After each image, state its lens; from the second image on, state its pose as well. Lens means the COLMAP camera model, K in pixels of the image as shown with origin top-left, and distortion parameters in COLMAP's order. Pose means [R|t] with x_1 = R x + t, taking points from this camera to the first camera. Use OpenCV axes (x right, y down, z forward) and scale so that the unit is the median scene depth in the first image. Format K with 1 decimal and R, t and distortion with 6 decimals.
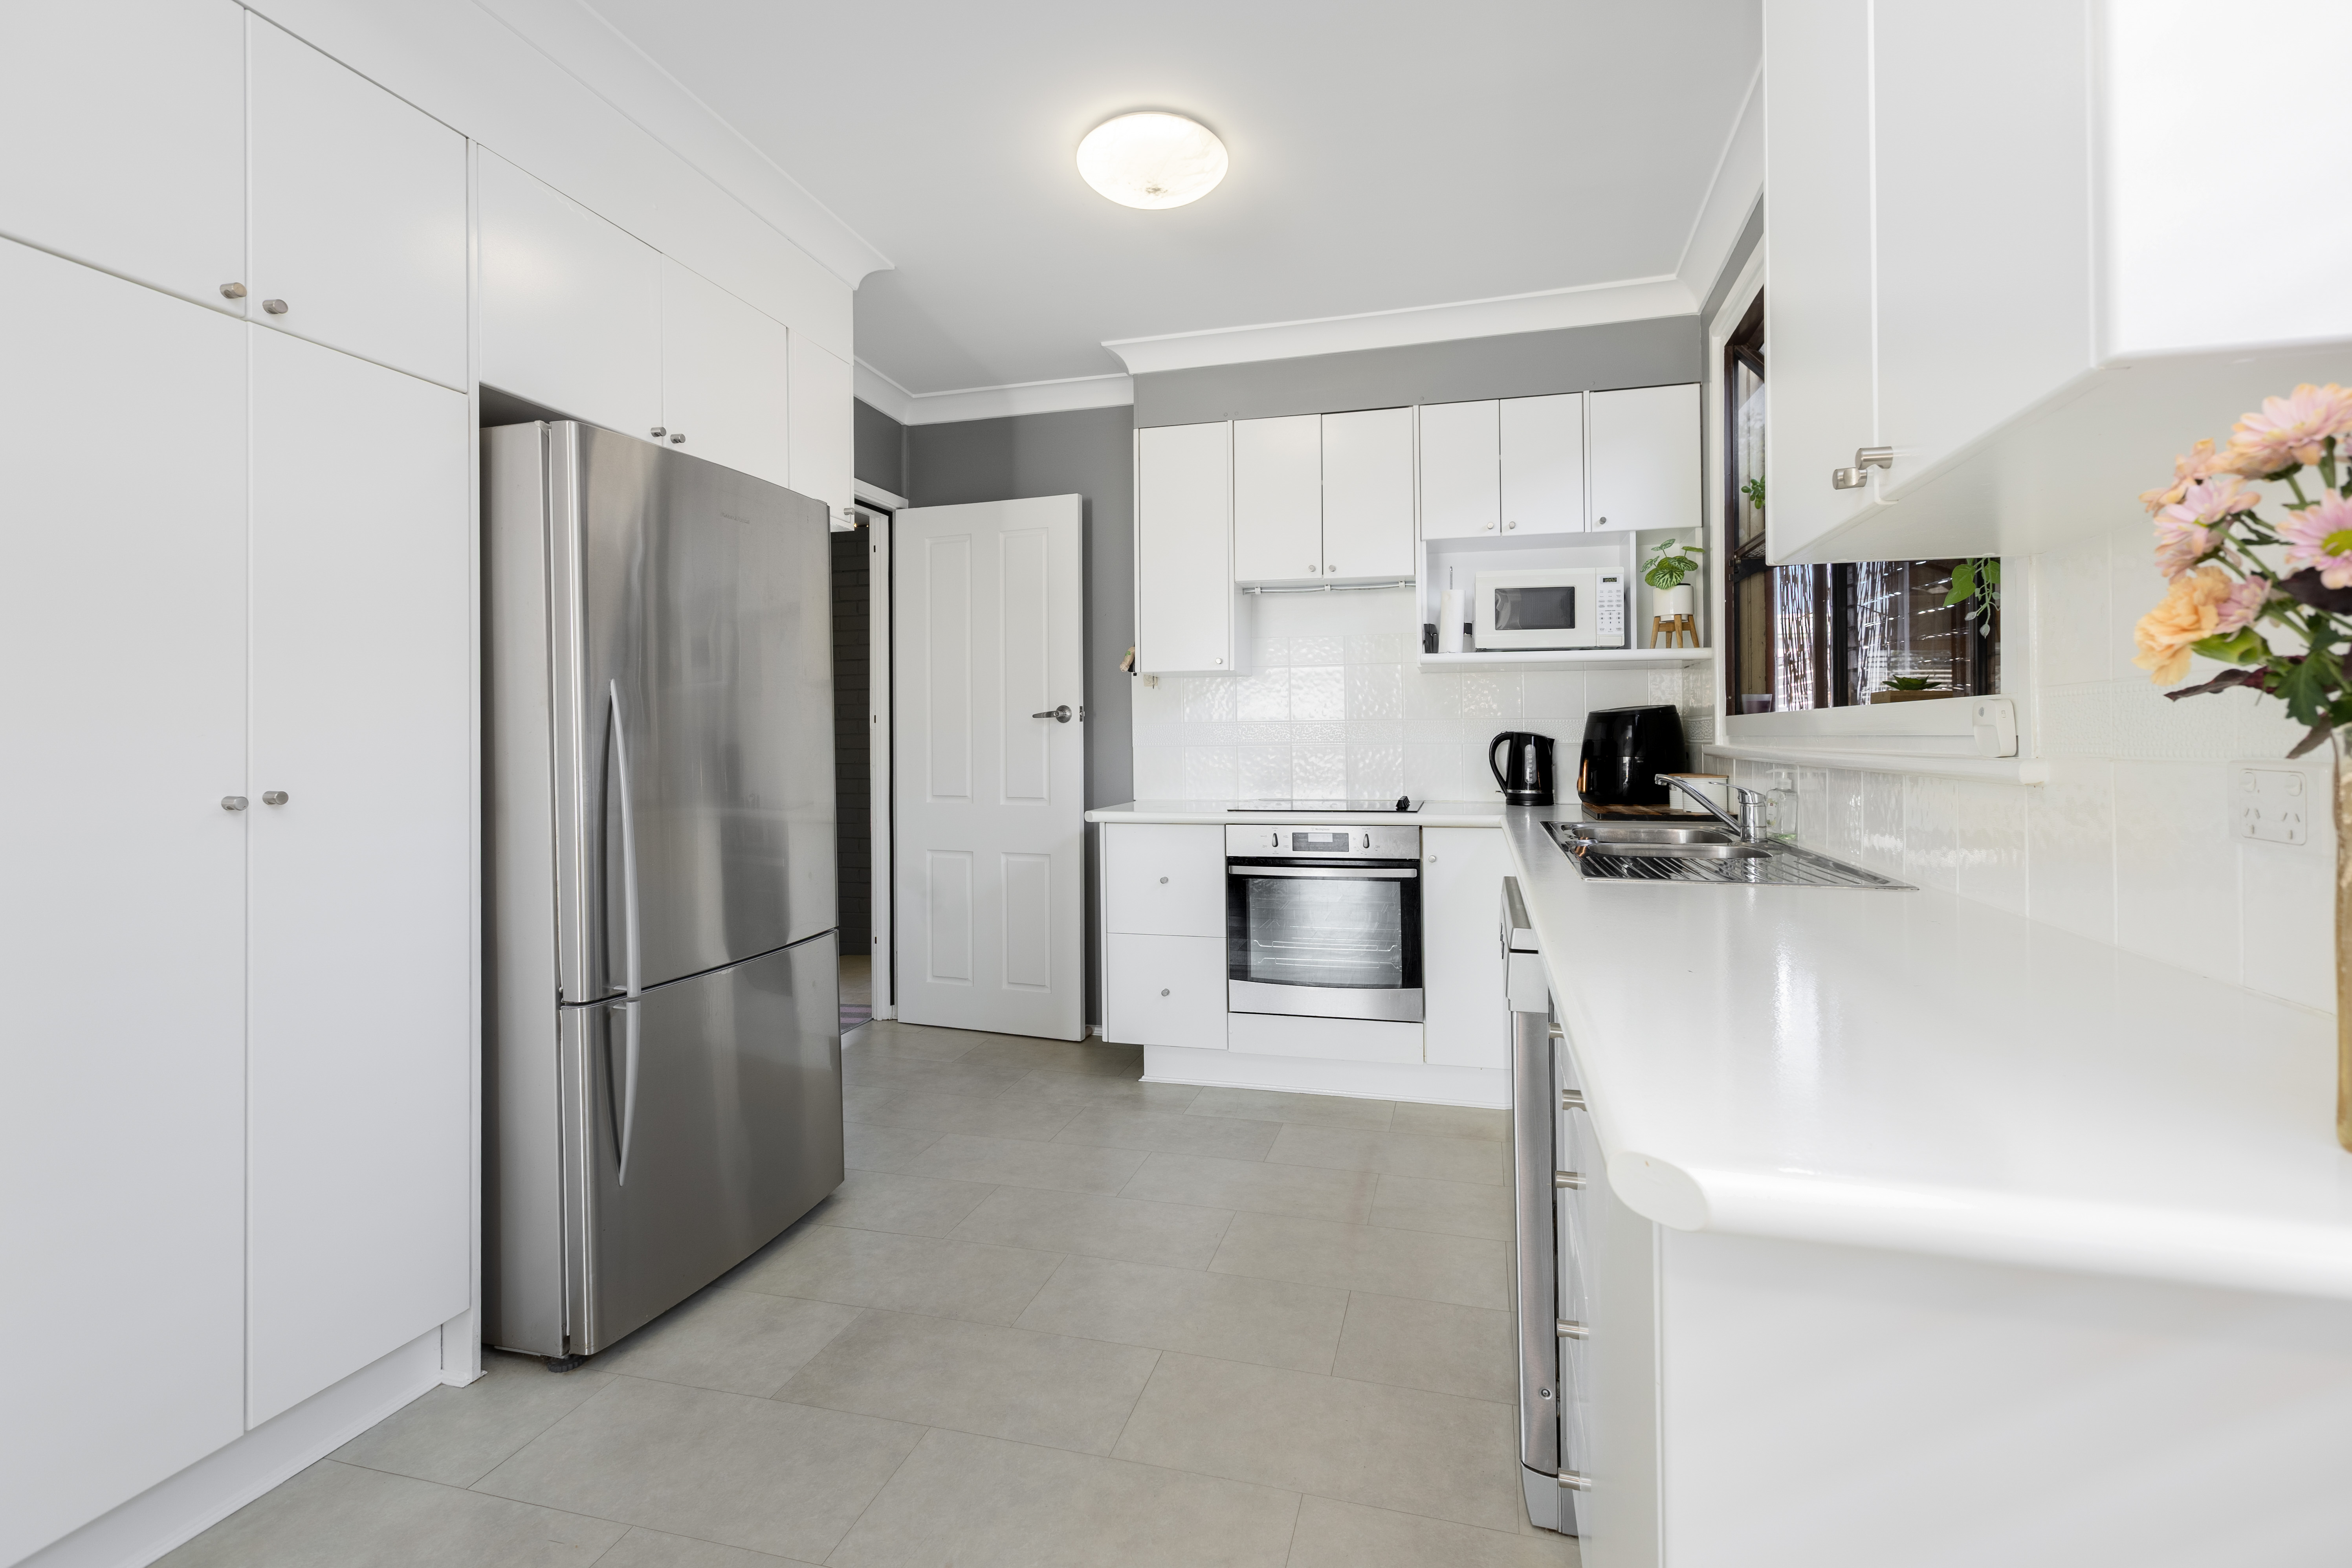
lens RADIAL K [[1077.0, 0, 1183.1], [0, 1077.0, 709.0], [0, 0, 1]] dist [-0.000527, 0.000746]
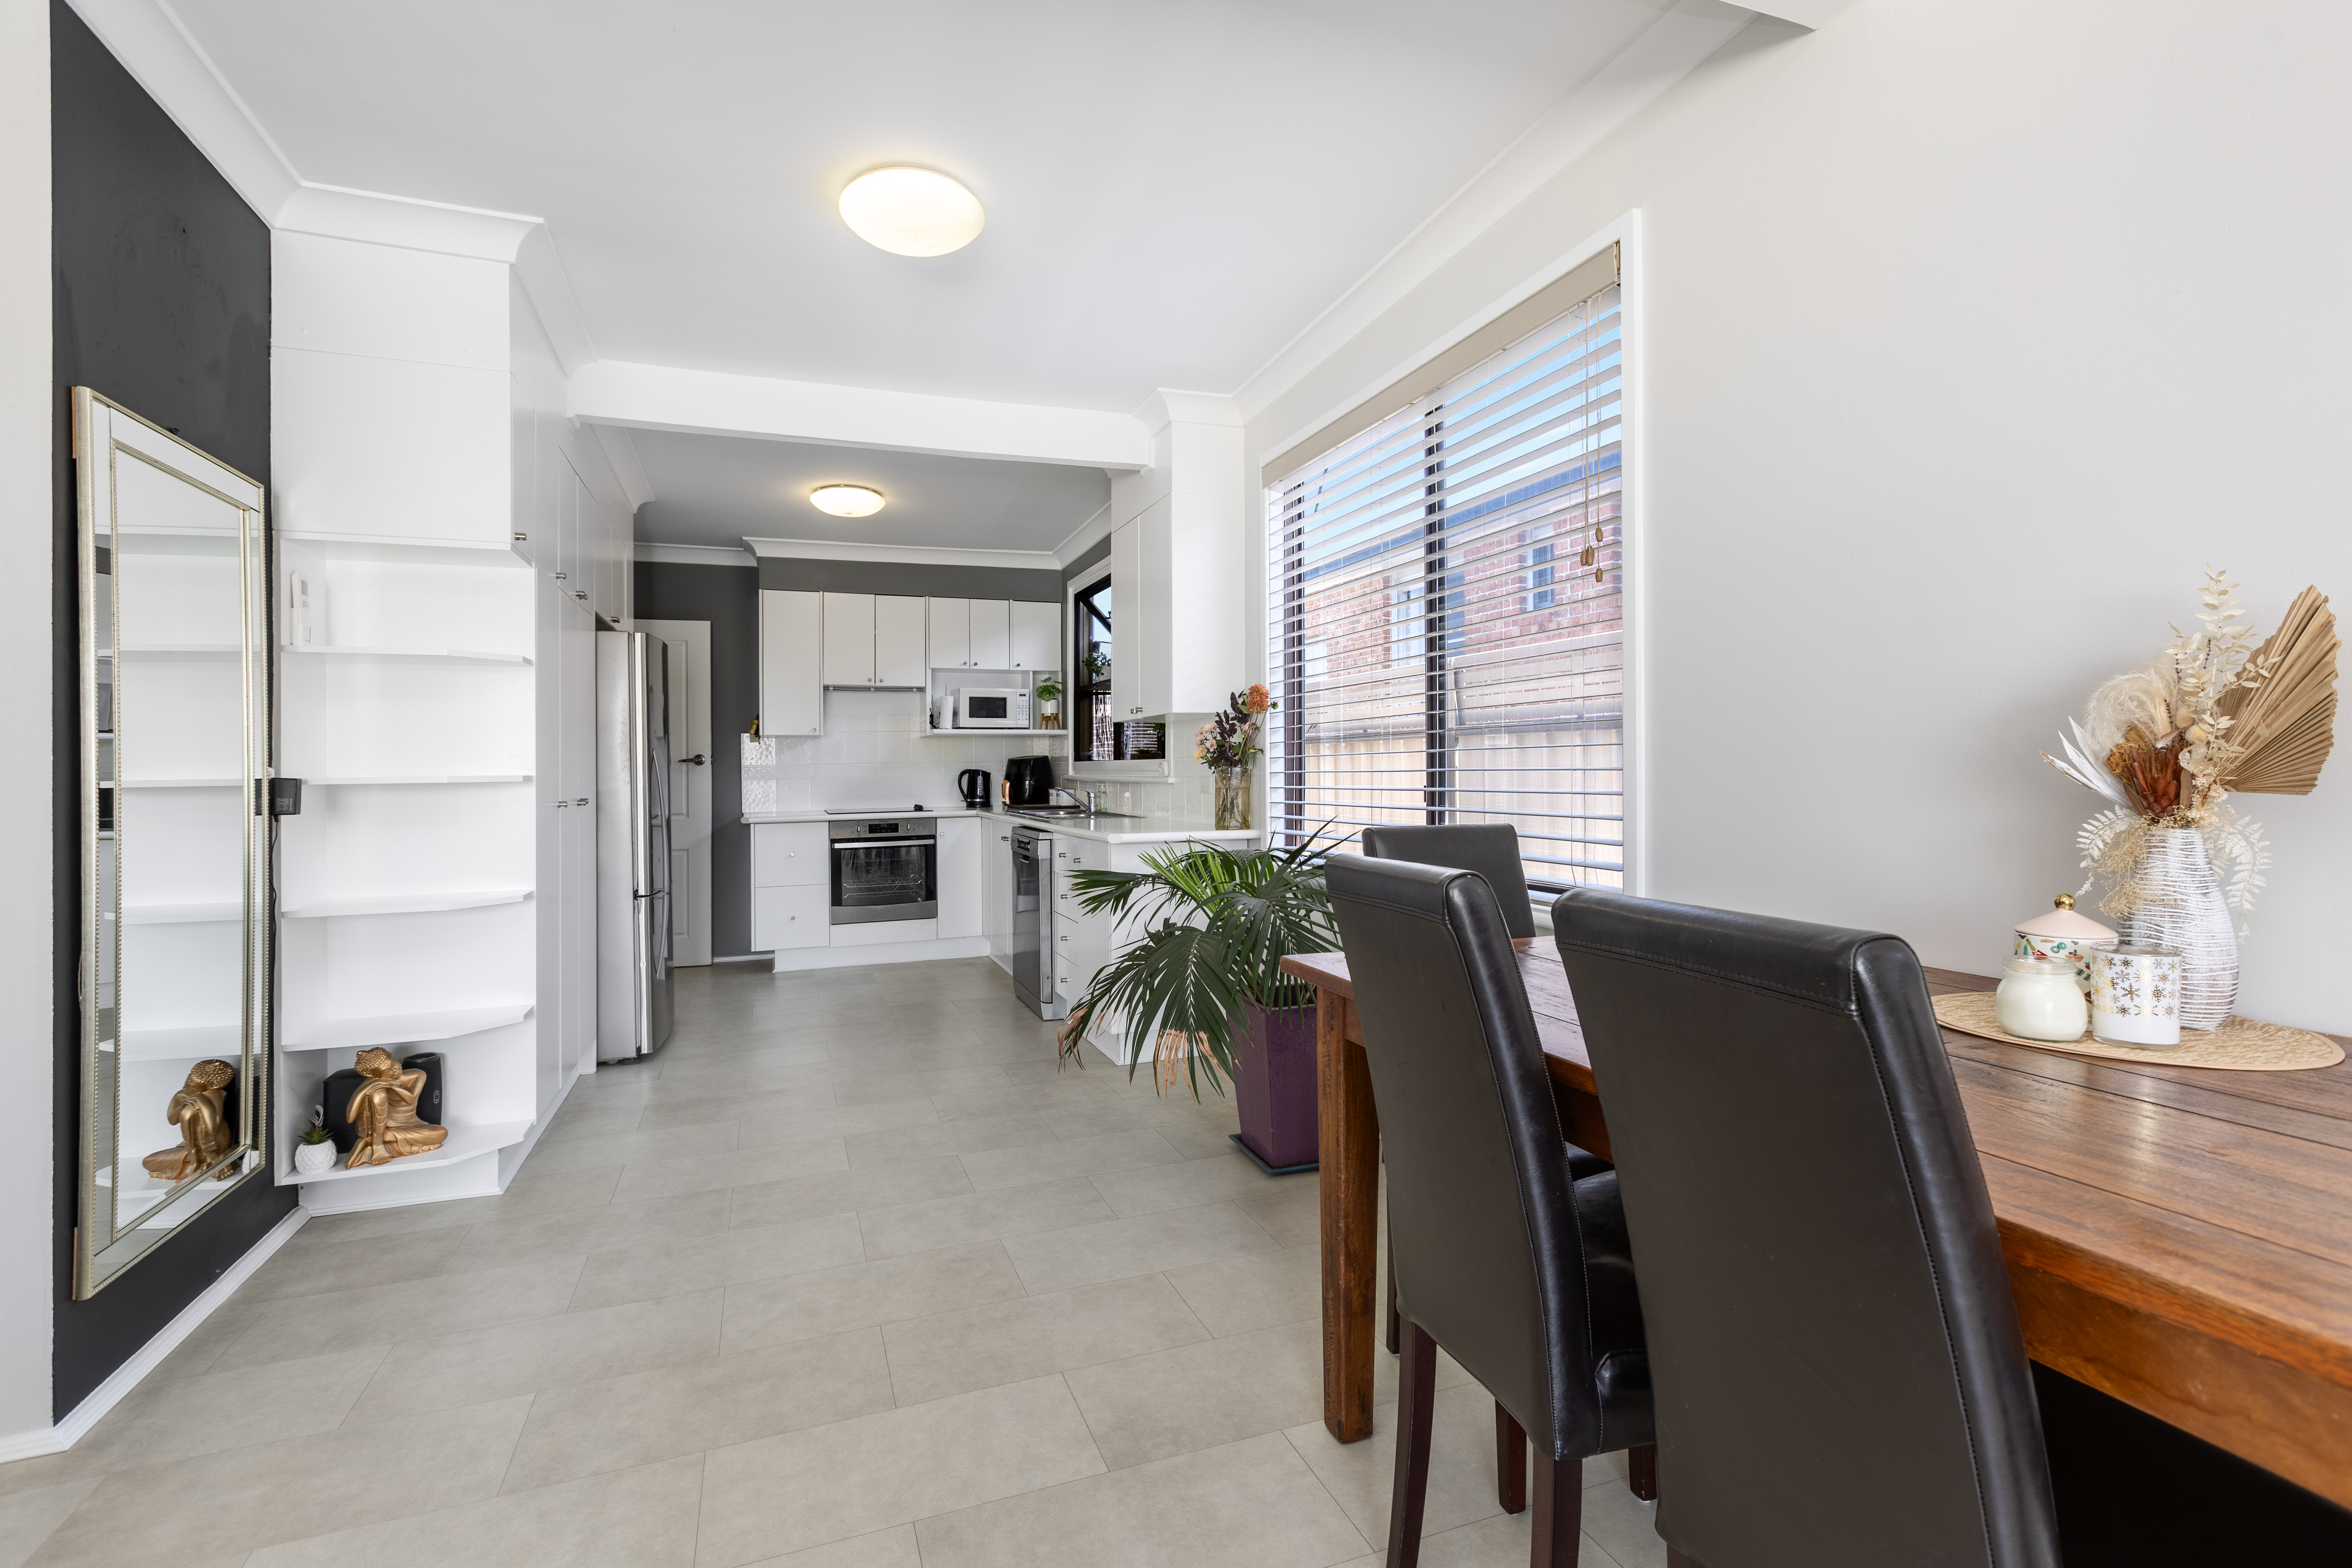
lens RADIAL K [[1076.9, 0, 1175.6], [0, 1076.9, 770.4], [0, 0, 1]] dist [-0.000527, 0.000746]
pose [[0.810019, -0.007503, 0.586356, -0.556875], [-0.006613, 0.999738, 0.021928, -0.022271], [-0.586366, -0.021640, 0.809757, -0.815492]]
